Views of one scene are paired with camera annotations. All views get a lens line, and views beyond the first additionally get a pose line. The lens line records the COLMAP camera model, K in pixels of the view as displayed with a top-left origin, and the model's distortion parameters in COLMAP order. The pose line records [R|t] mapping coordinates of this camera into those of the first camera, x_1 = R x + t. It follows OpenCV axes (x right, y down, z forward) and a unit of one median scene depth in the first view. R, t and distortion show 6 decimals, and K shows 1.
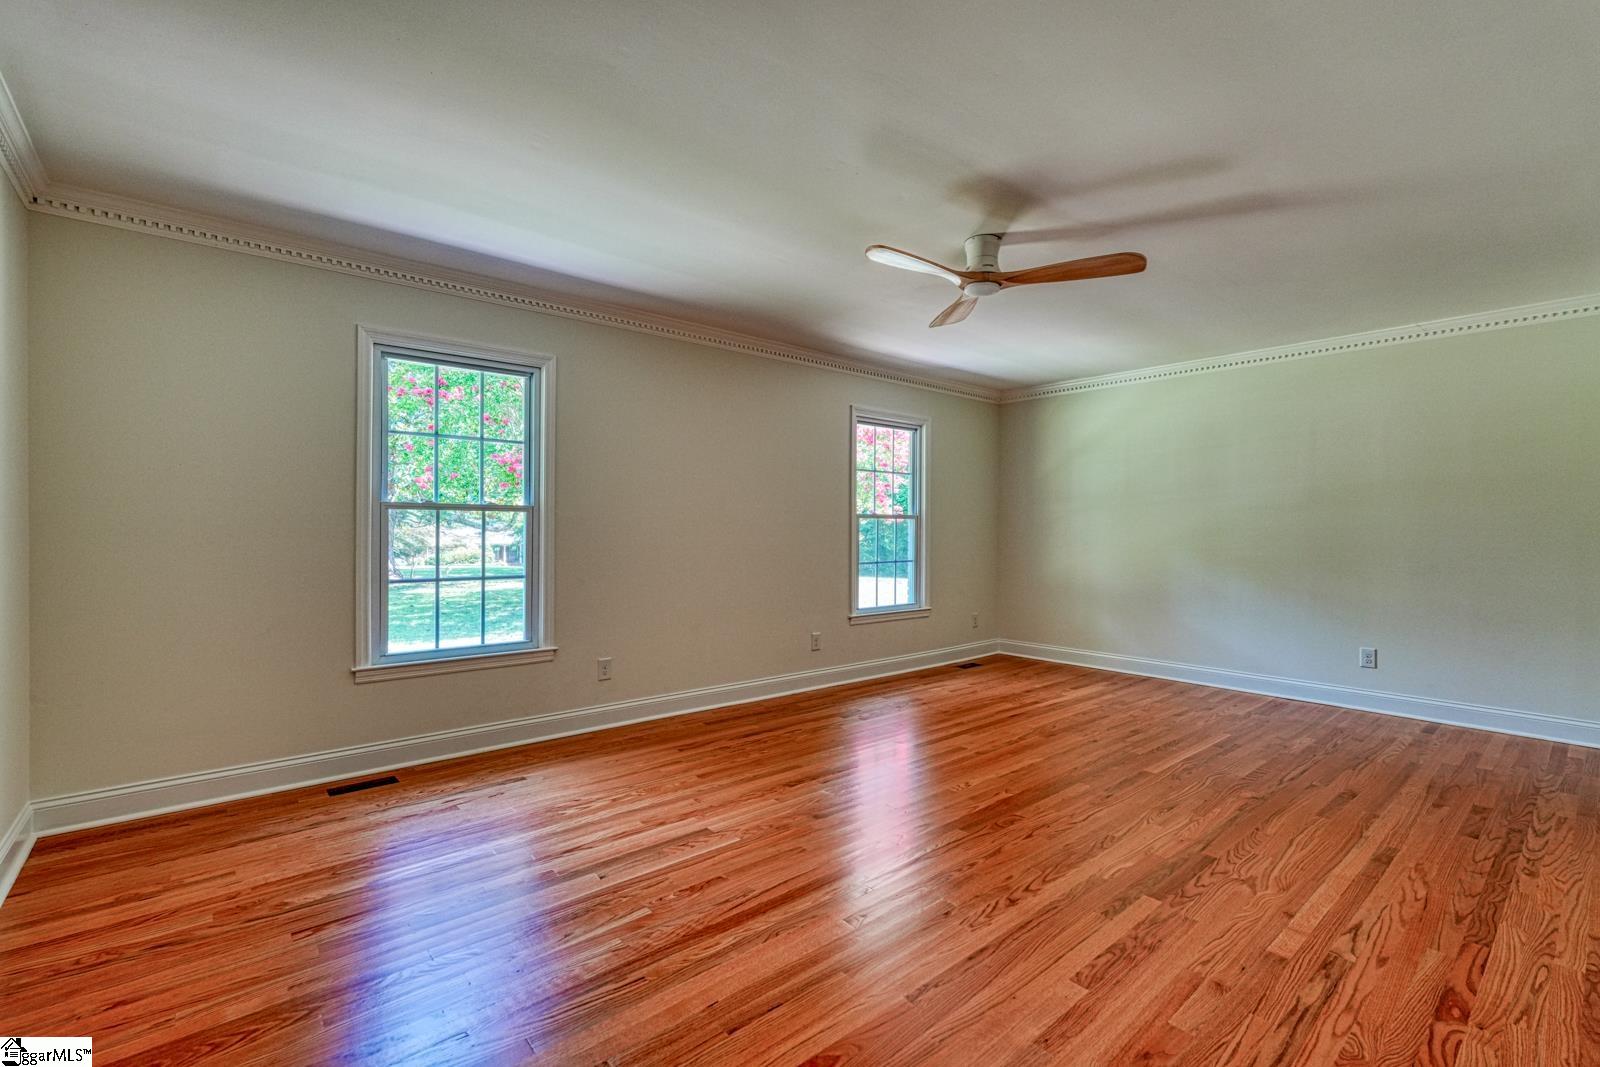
lens RADIAL K [[697.2, 0, 800.0], [0, 697.2, 533.5], [0, 0, 1]] dist [0.000233, 0.000004]
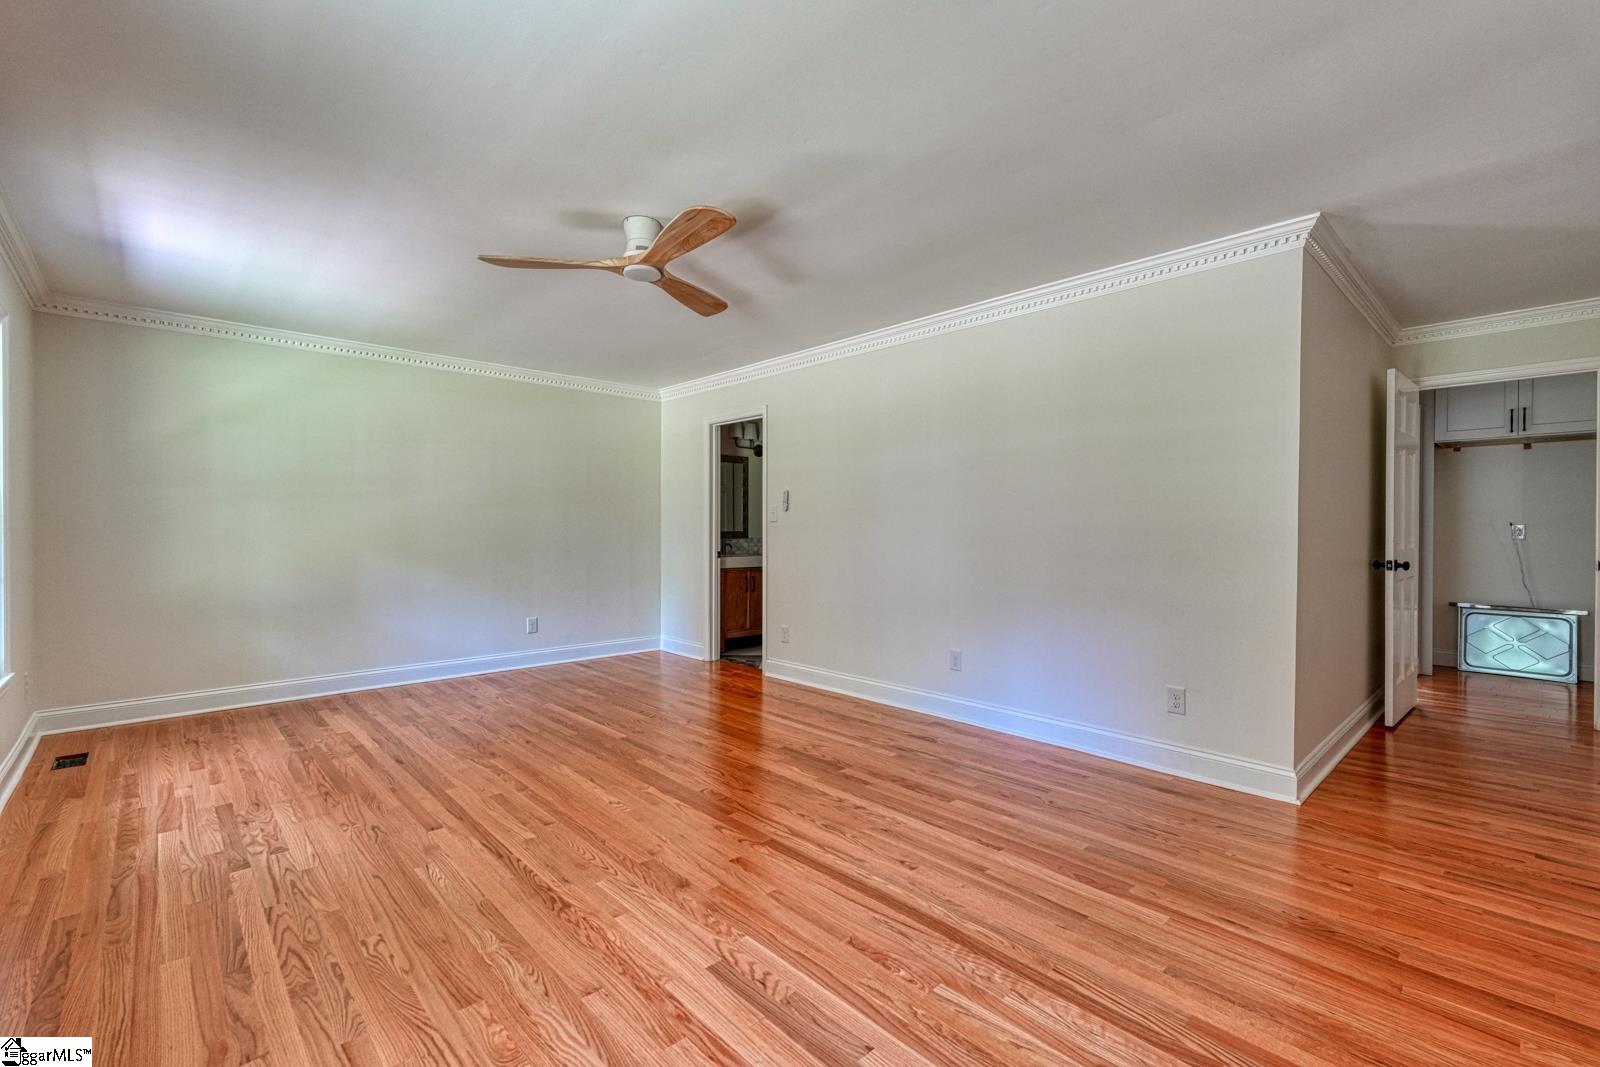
lens RADIAL K [[697.2, 0, 800.0], [0, 697.2, 533.5], [0, 0, 1]] dist [0.000233, 0.000004]
pose [[-0.042172, -0.010772, 0.999052, -0.864896], [0.005133, 0.999926, 0.010998, -0.004631], [-0.999097, 0.005592, -0.042113, 1.004708]]
